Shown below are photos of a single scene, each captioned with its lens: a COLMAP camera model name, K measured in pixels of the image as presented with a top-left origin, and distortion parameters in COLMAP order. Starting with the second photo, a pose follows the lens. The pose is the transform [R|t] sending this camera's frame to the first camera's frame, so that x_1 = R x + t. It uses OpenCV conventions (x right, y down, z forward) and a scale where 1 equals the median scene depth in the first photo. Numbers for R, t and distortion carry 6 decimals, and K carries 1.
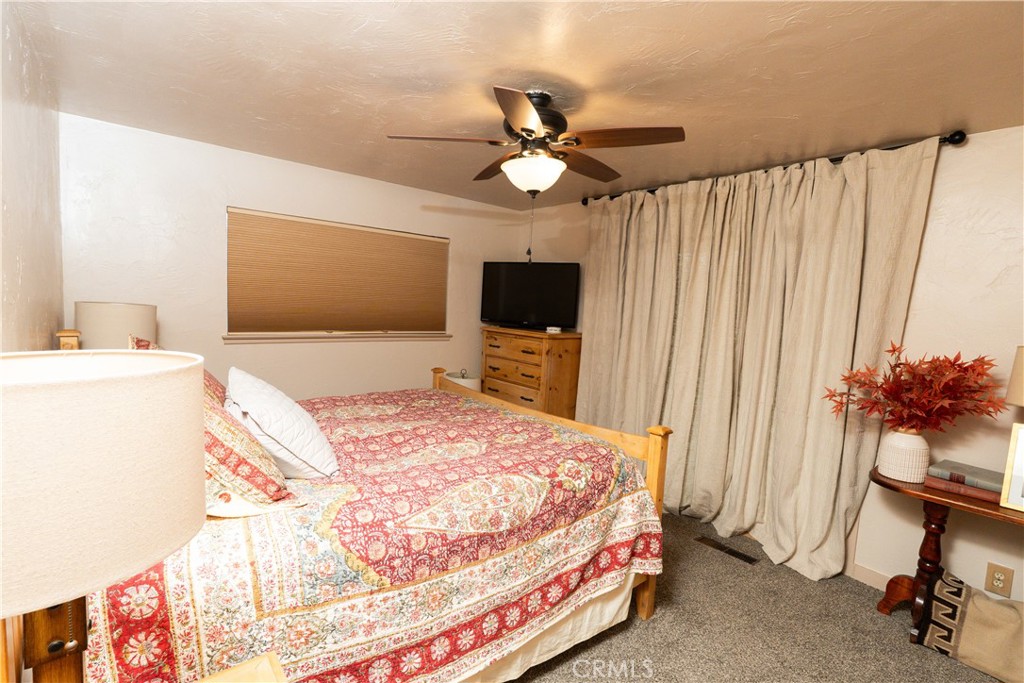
lens RADIAL K [[470.1, 0, 513.7], [0, 470.1, 342.4], [0, 0, 1]] dist [-0.008396, 0.003624]
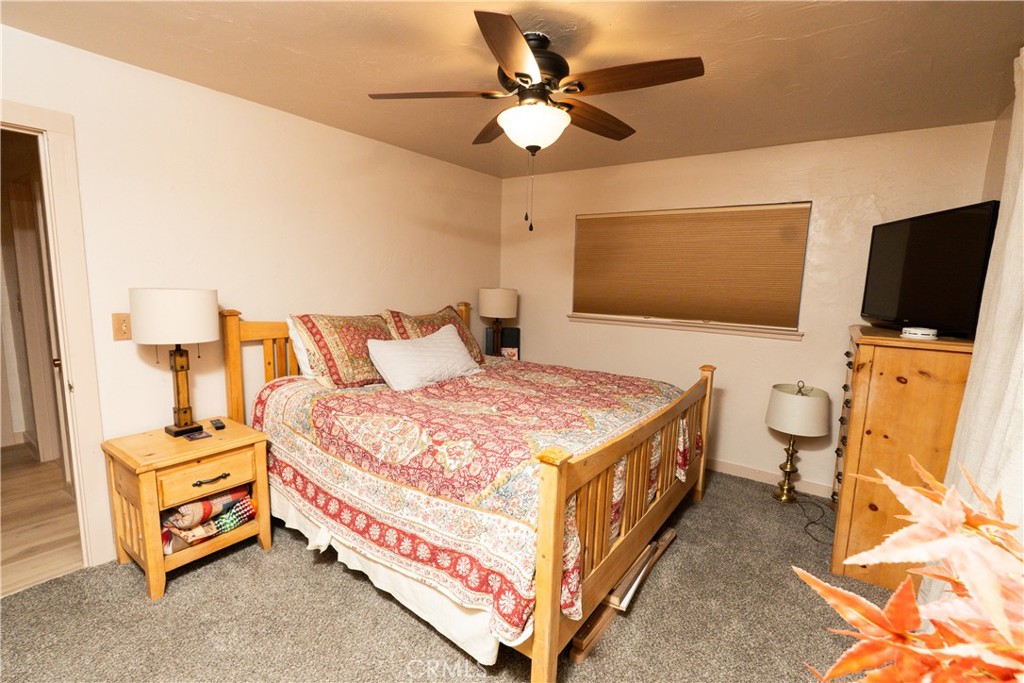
lens RADIAL K [[468.0, 0, 512.9], [0, 468.0, 349.9], [0, 0, 1]] dist [0.002489, 0.000383]
pose [[0.249179, 0.102044, -0.963066, 1.050281], [-0.100184, 0.991814, 0.079169, -0.006409], [0.963262, 0.076756, 0.257362, 0.876109]]
